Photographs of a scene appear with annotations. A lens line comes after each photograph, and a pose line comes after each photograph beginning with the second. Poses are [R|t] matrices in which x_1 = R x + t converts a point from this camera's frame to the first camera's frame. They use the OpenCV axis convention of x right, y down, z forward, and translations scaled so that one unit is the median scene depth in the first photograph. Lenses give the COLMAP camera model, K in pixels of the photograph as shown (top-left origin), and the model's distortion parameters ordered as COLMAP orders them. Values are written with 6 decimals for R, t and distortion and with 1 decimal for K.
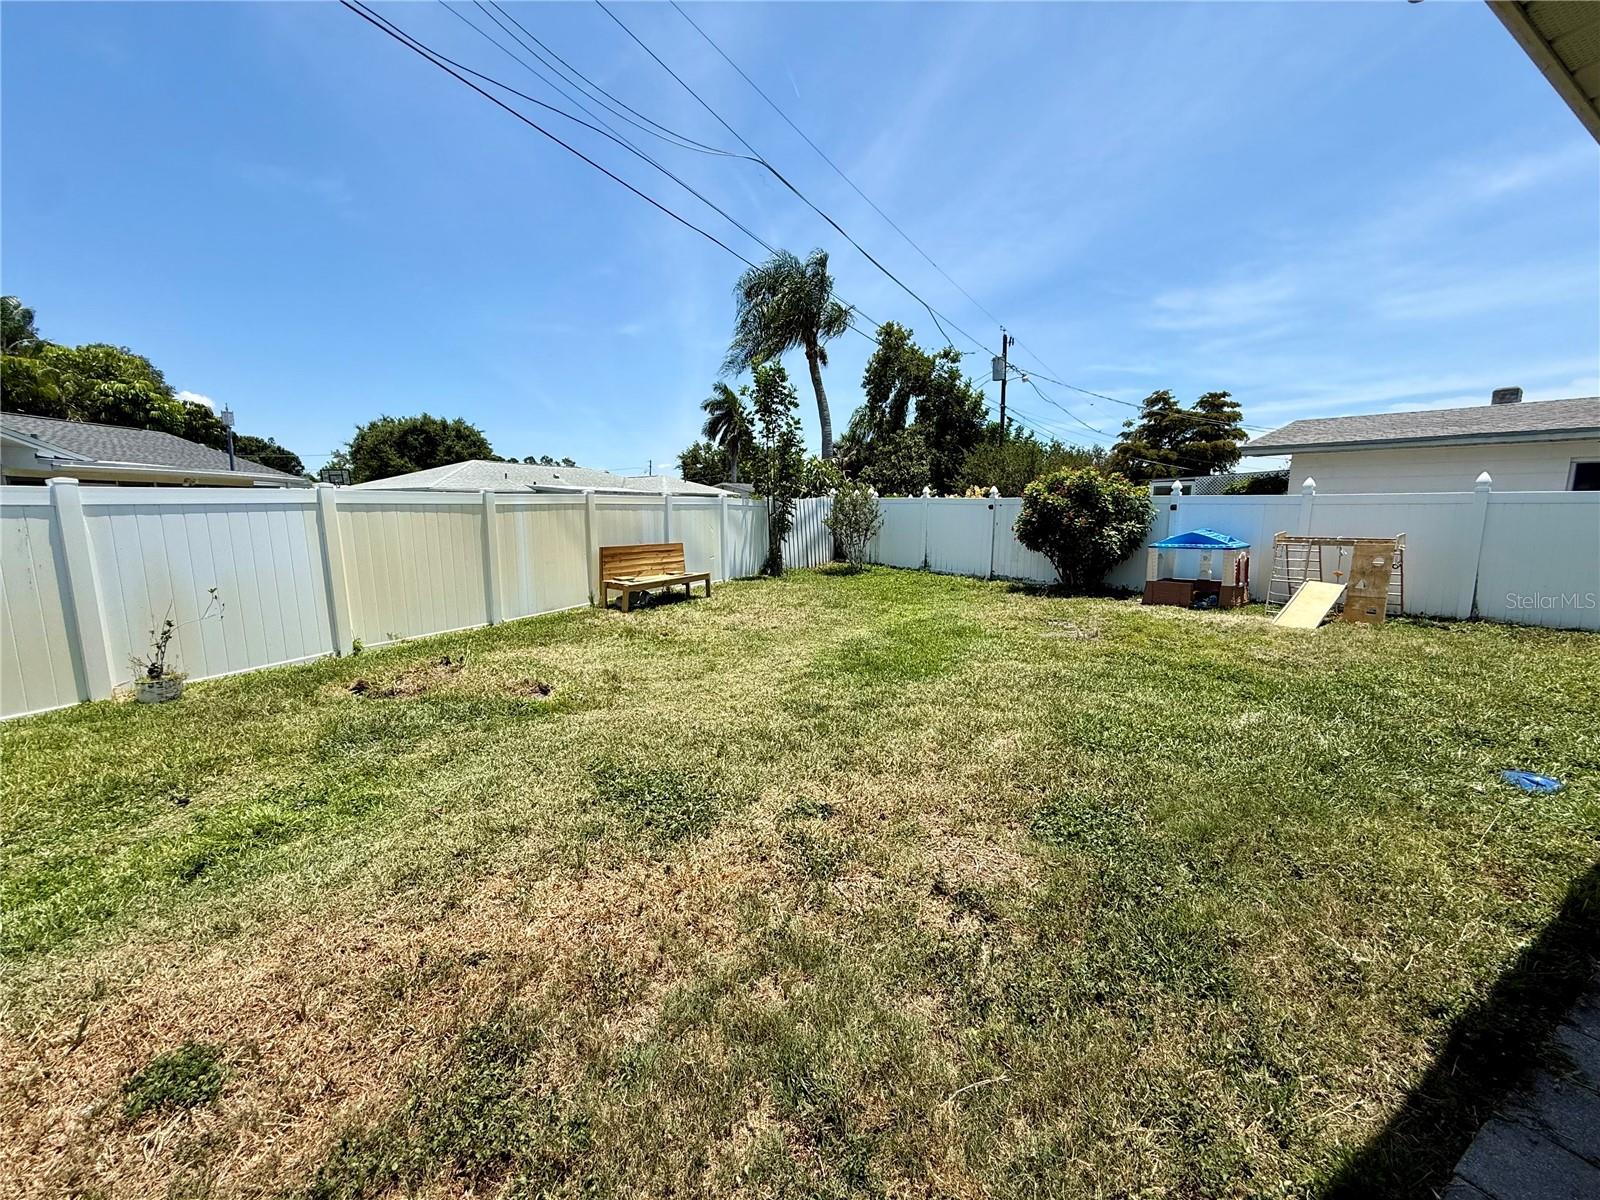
lens RADIAL K [[638.5, 0, 800.0], [0, 638.5, 600.0], [0, 0, 1]] dist [0.000689, 0.000303]
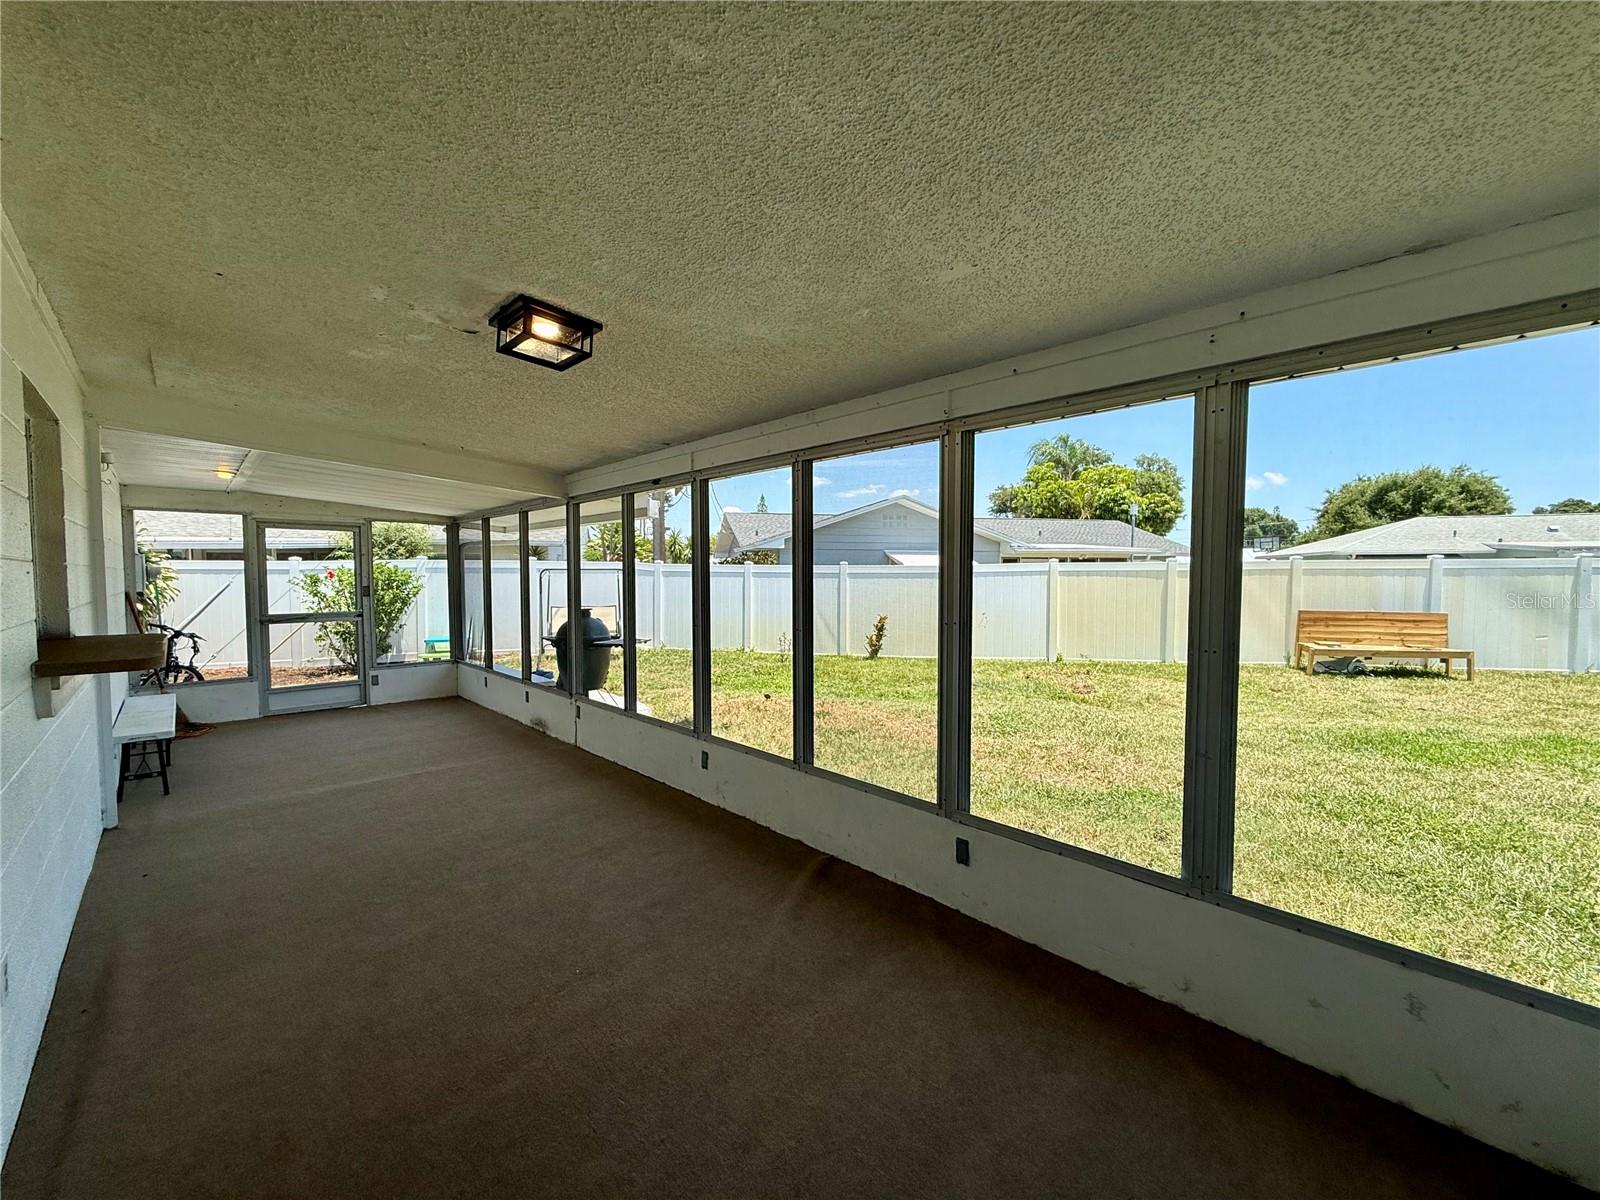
lens RADIAL K [[638.5, 0, 800.0], [0, 638.5, 600.0], [0, 0, 1]] dist [0.000689, 0.000303]
pose [[0.236138, 0.036134, -0.971048, 0.305107], [-0.132157, 0.991217, 0.004746, 0.001877], [0.962691, 0.127210, 0.238839, -0.023030]]
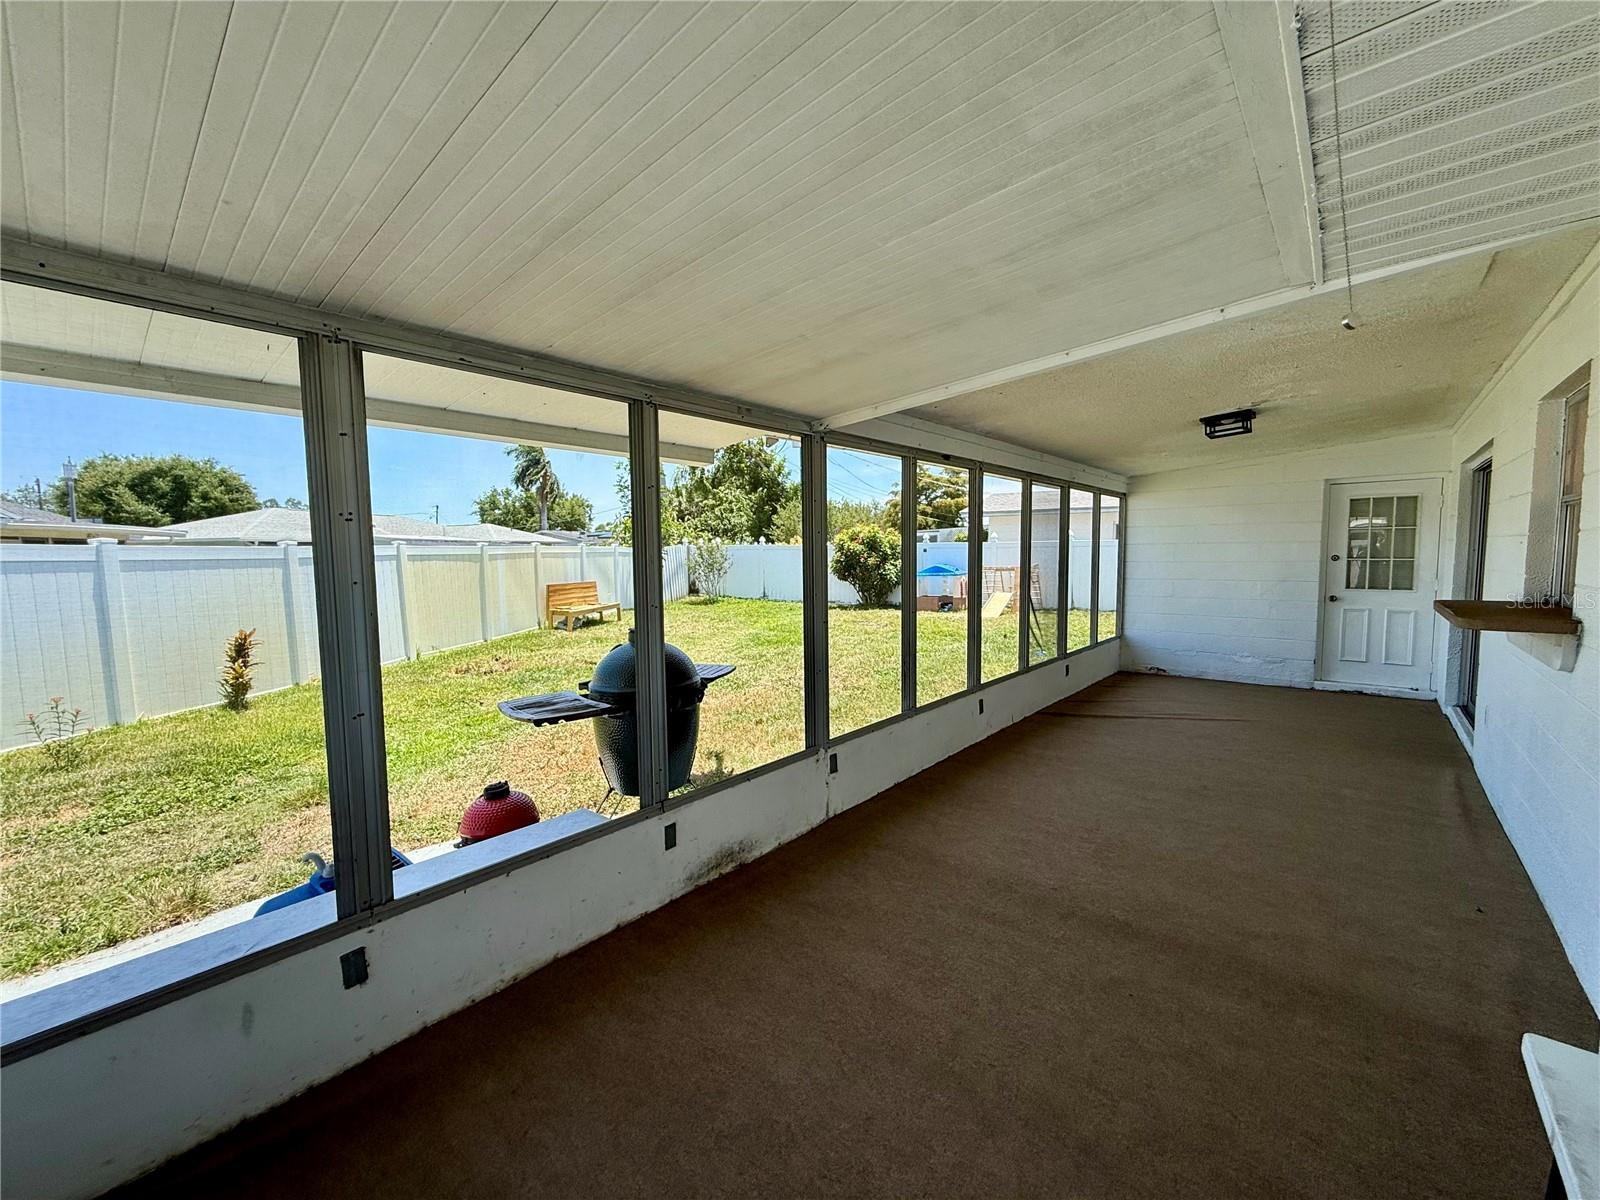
lens RADIAL K [[627.0, 0, 794.2], [0, 627.0, 589.1], [0, 0, 1]] dist [0.000147, -0.000079]
pose [[0.954445, -0.029727, 0.296901, -0.124274], [0.054646, 0.995610, -0.075987, 0.033119], [-0.293339, 0.088750, 0.951880, -0.247257]]
